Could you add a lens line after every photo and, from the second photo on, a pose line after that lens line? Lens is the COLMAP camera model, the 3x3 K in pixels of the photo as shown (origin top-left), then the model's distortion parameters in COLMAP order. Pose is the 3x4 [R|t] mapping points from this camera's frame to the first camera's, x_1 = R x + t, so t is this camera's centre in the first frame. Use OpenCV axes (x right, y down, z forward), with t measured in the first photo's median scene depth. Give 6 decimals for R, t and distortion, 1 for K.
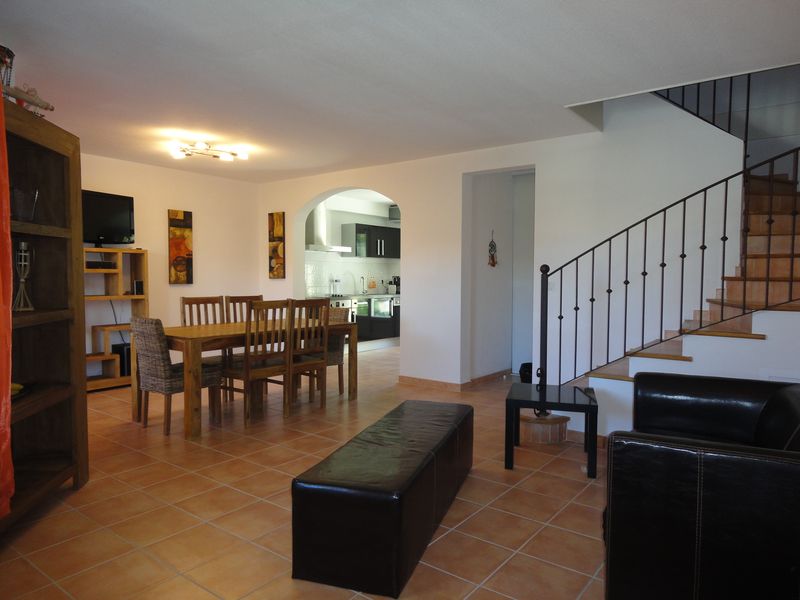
lens RADIAL K [[546.8, 0, 398.6], [0, 546.8, 302.0], [0, 0, 1]] dist [-0.013502, -0.004601]
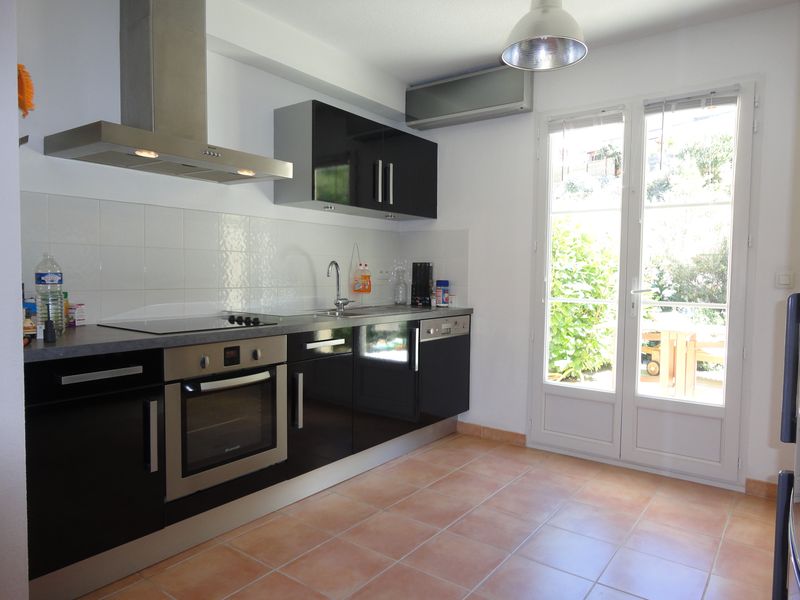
lens RADIAL K [[546.8, 0, 401.7], [0, 546.8, 299.3], [0, 0, 1]] dist [-0.013502, -0.004601]
pose [[0.999646, 0.020253, 0.017276, -0.026501], [-0.020510, 0.999680, 0.014827, -0.026786], [-0.016970, -0.015176, 0.999741, 0.629417]]
